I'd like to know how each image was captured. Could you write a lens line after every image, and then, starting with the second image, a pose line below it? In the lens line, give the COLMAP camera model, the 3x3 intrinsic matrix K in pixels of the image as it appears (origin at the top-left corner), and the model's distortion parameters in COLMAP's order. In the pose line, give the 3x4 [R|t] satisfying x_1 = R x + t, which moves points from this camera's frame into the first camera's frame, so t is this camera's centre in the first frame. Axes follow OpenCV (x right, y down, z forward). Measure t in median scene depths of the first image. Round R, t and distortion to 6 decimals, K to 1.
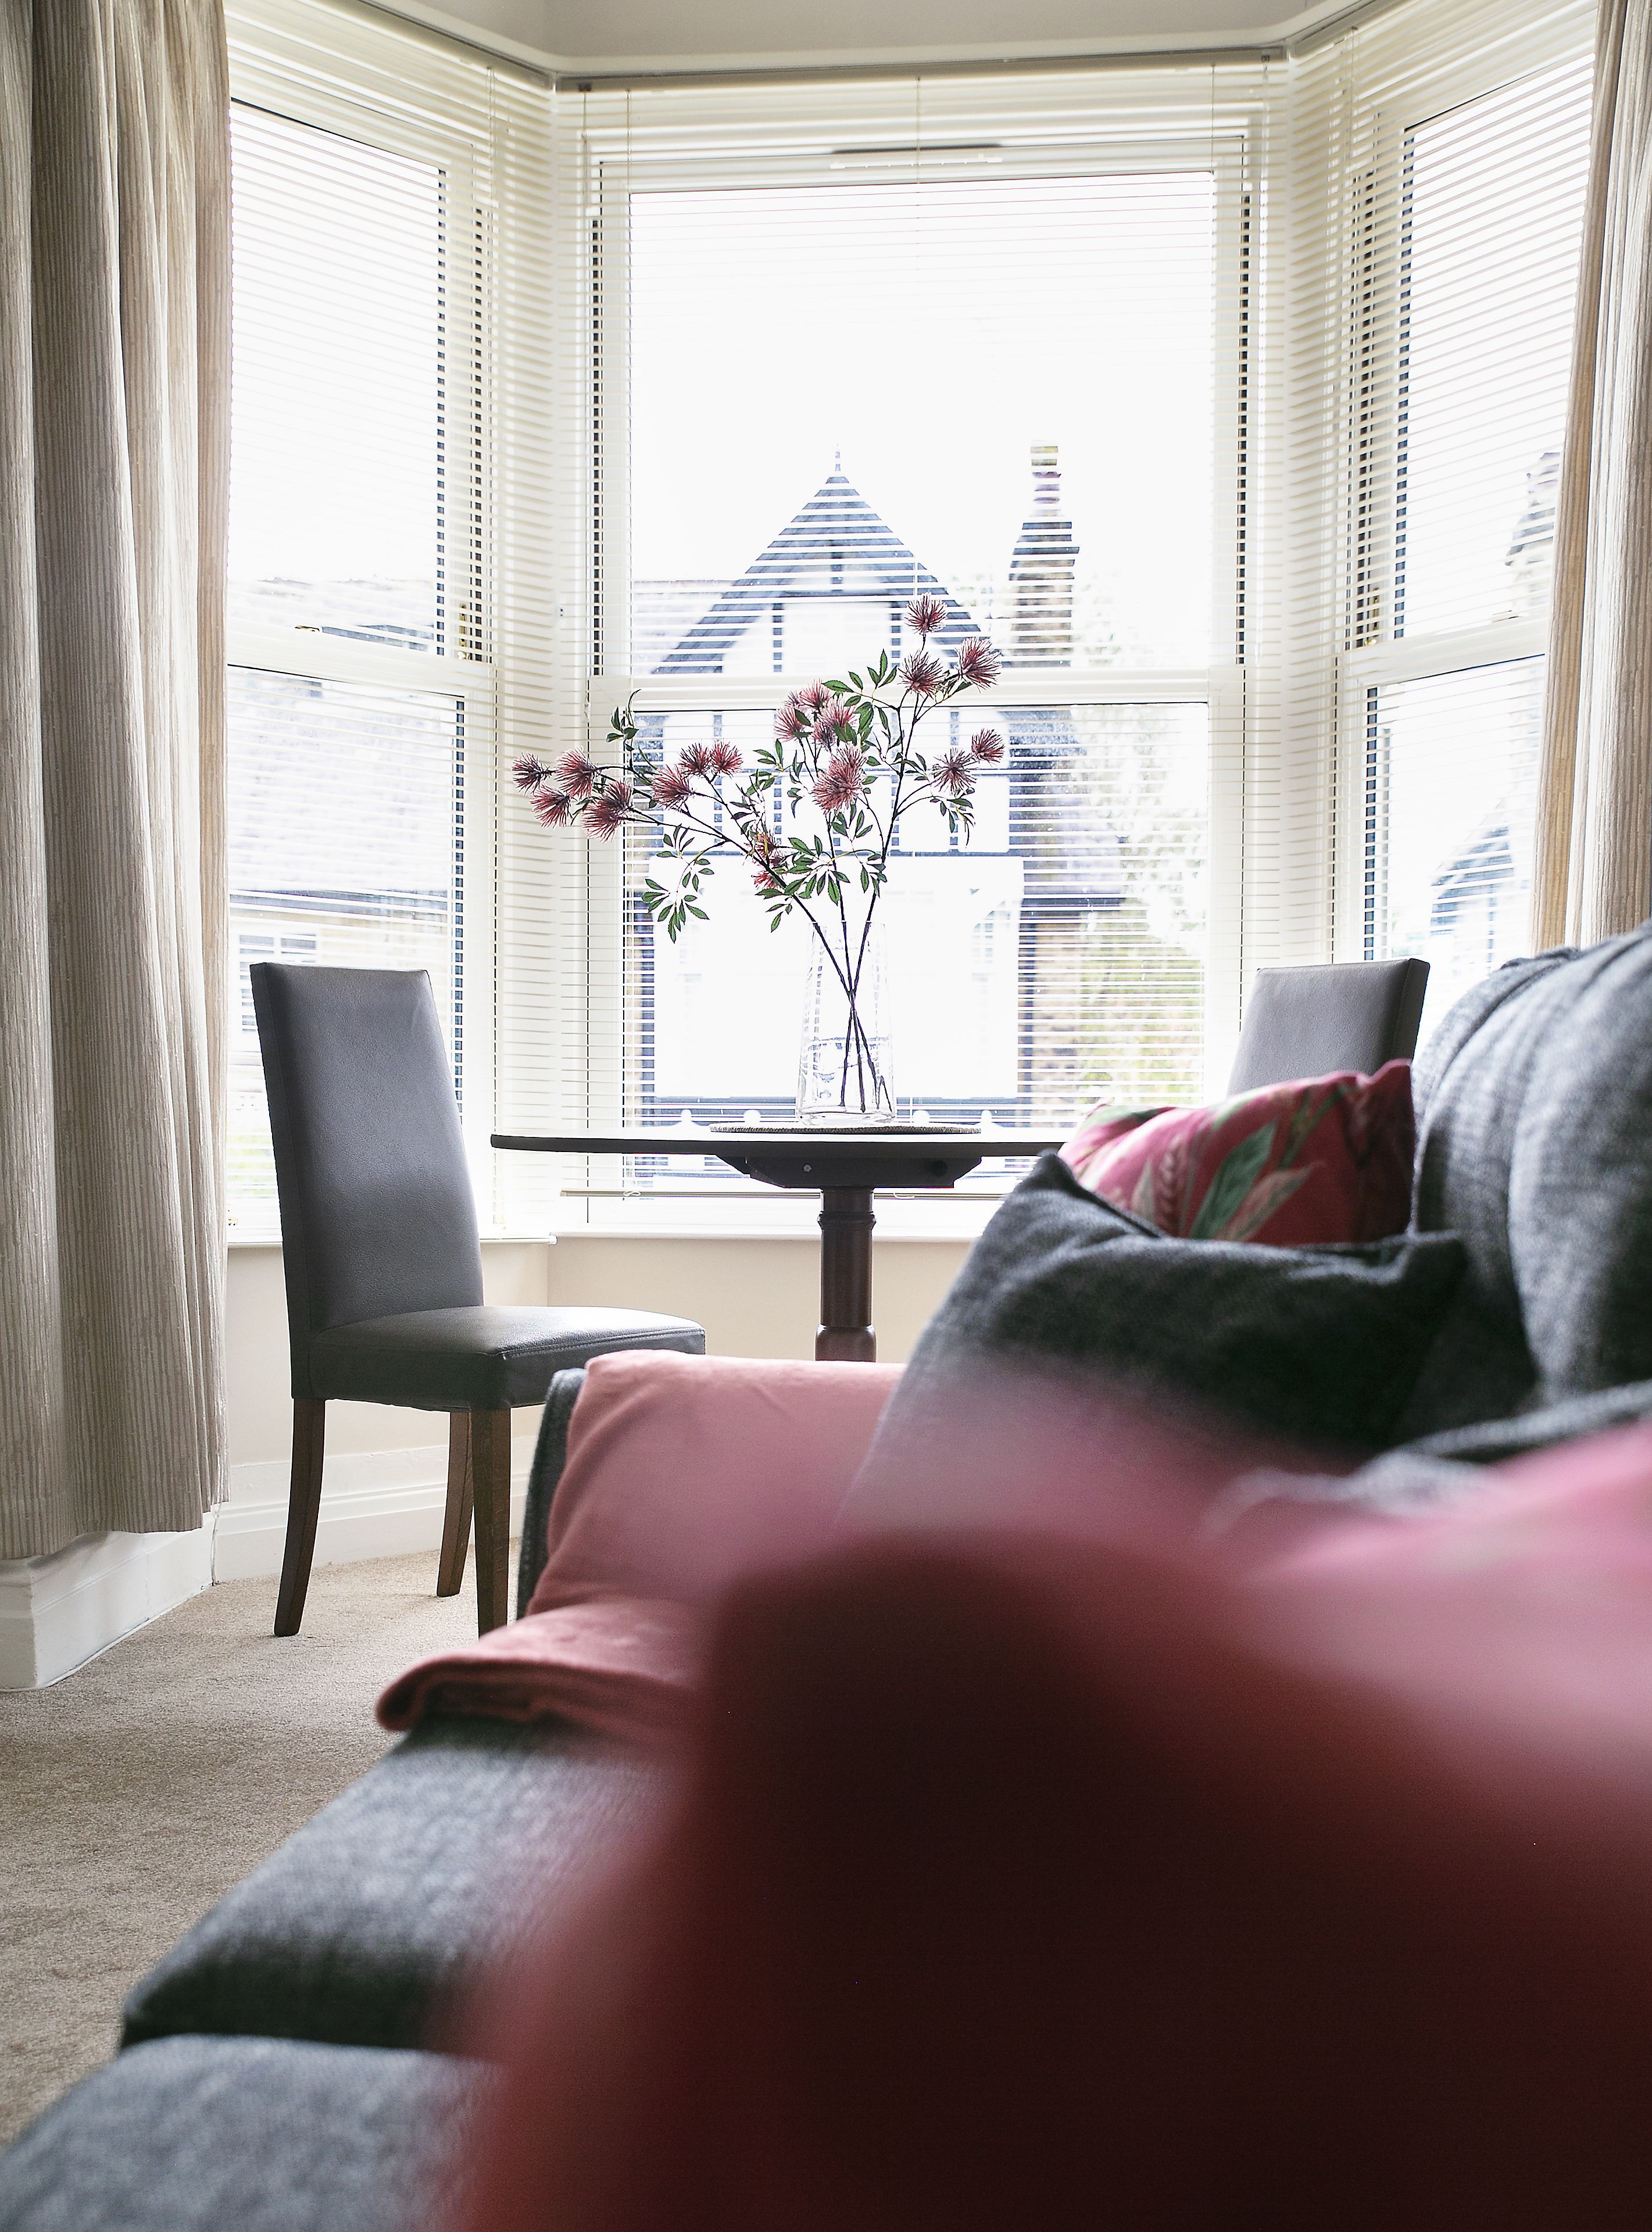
lens RADIAL K [[2601.2, 0, 827.7], [0, 2601.2, 1114.6], [0, 0, 1]] dist [0.036667, 0.000000]
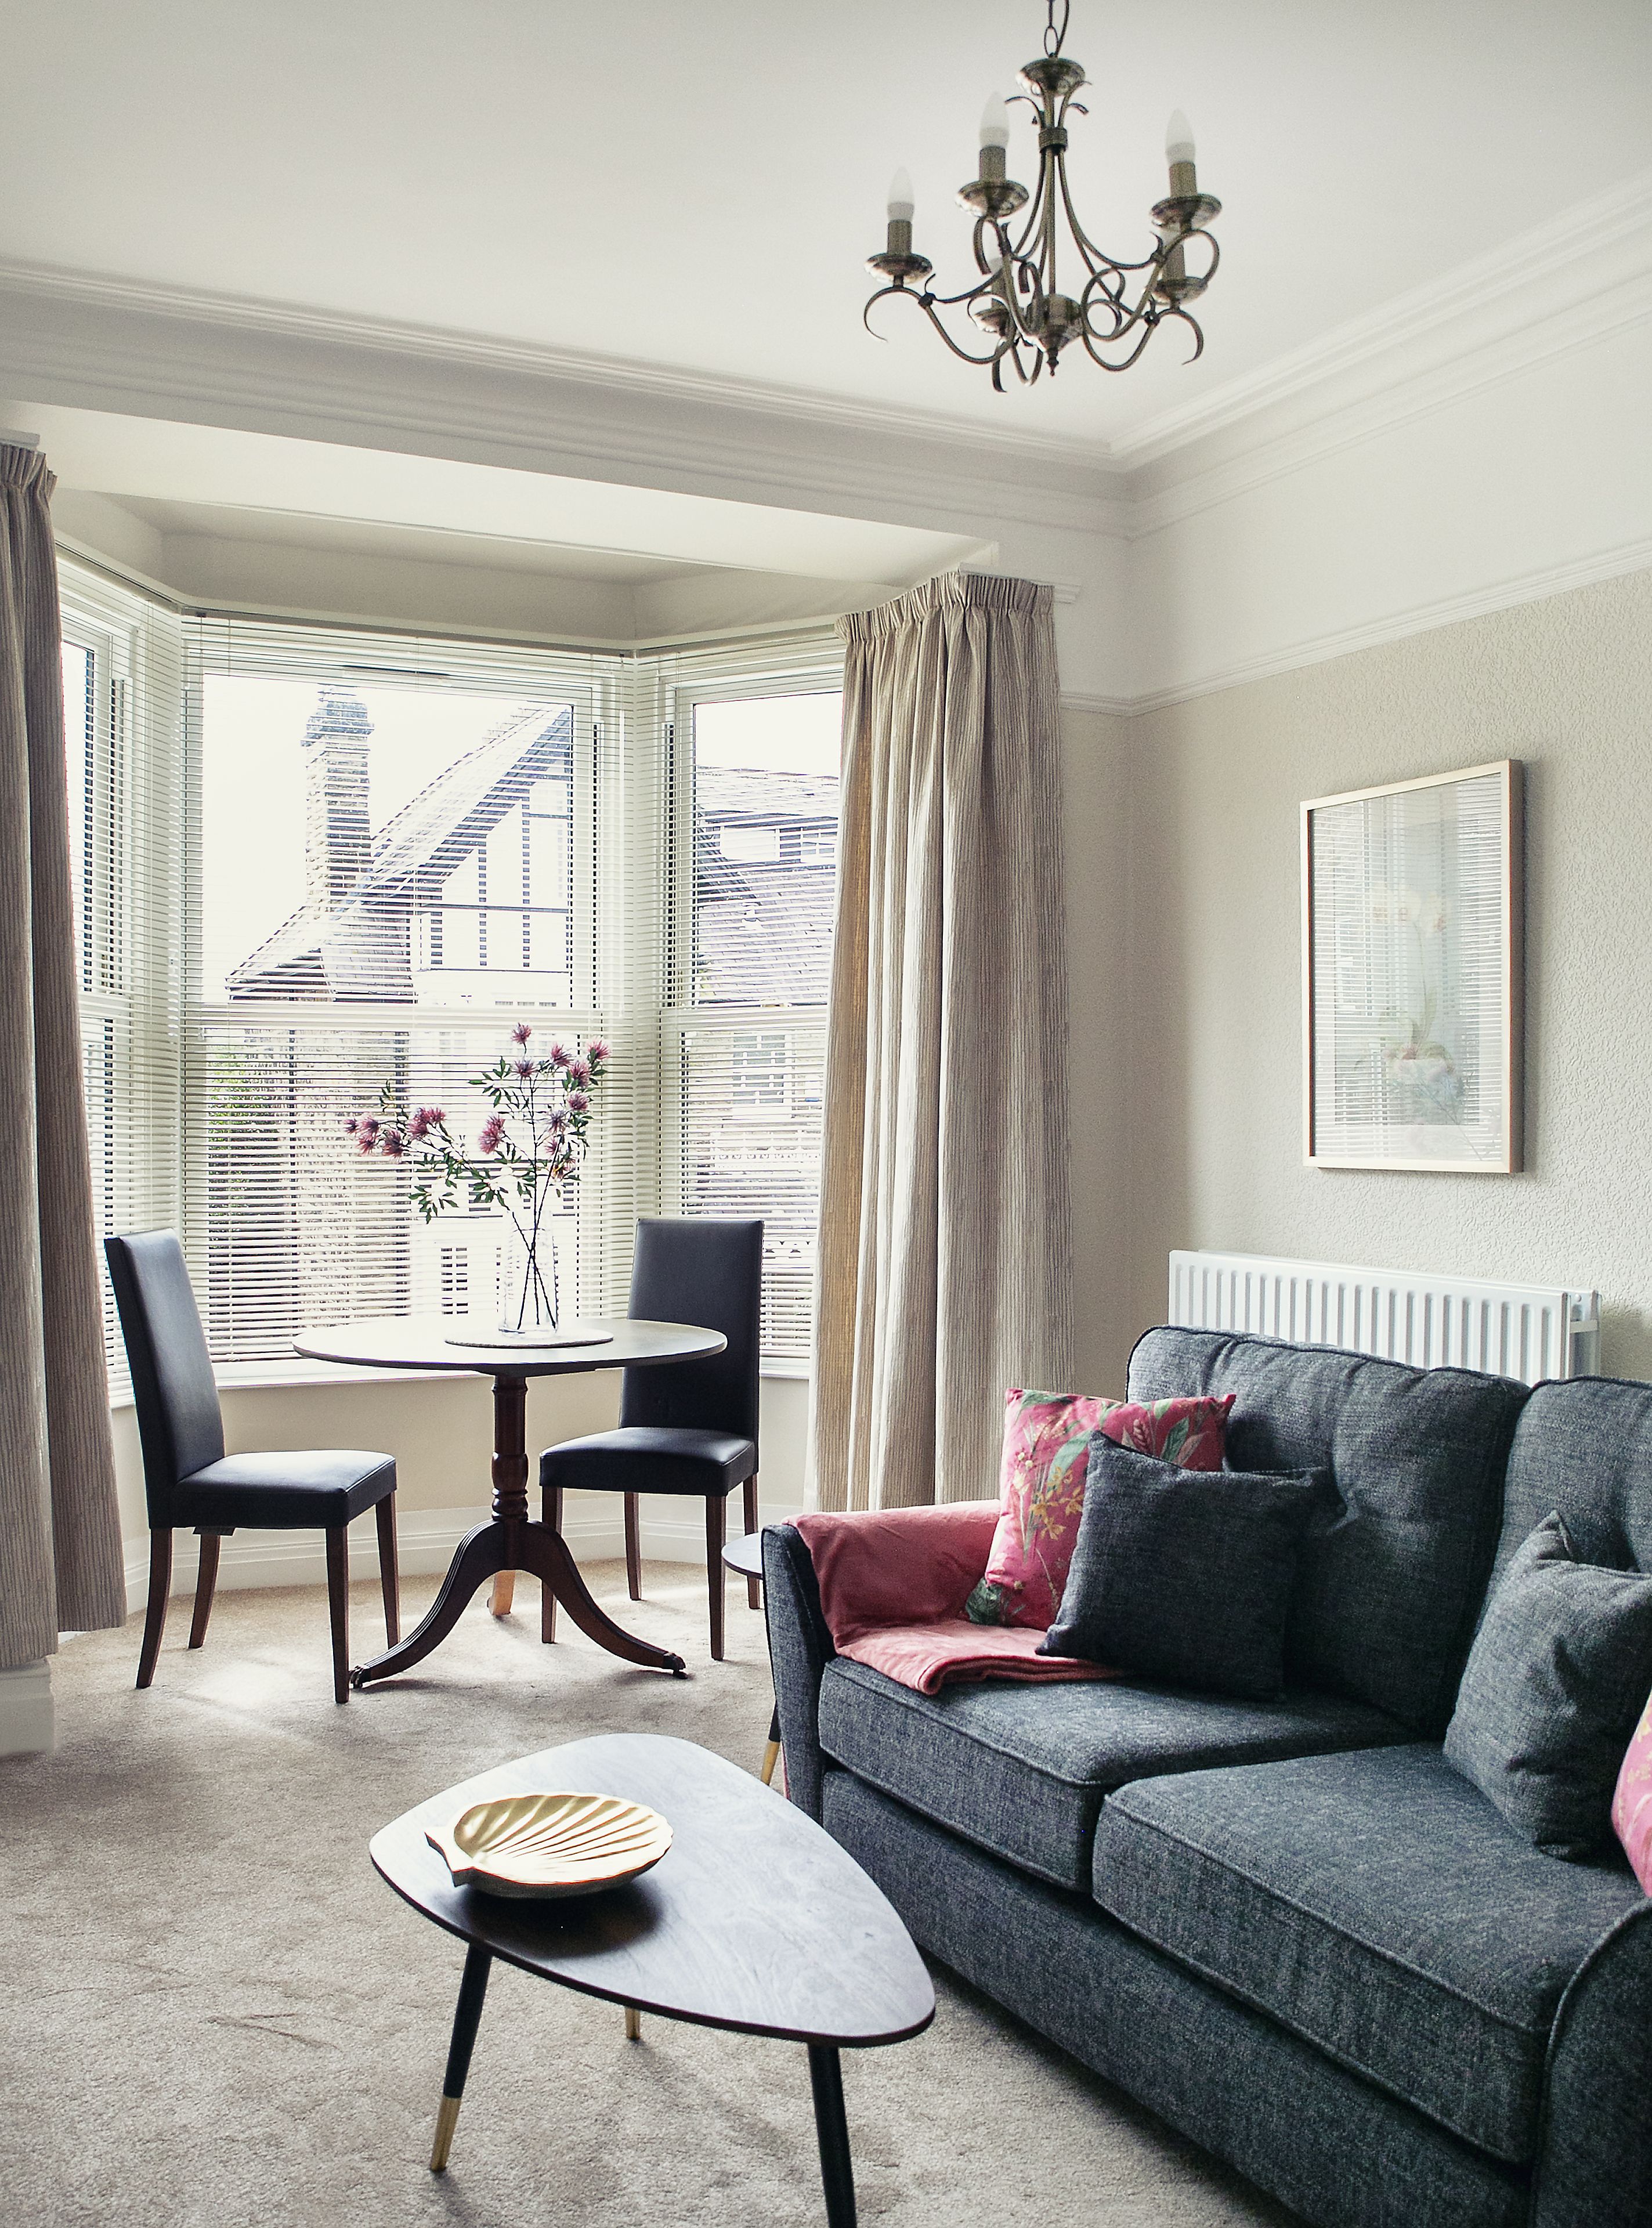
lens RADIAL K [[2215.1, 0, 823.8], [0, 2215.1, 1116.6], [0, 0, 1]] dist [0.011798, 0.000000]
pose [[0.844816, -0.001747, 0.535053, -0.585586], [0.004758, 0.999980, -0.004247, -0.127862], [-0.535035, 0.006134, 0.844808, -0.306454]]
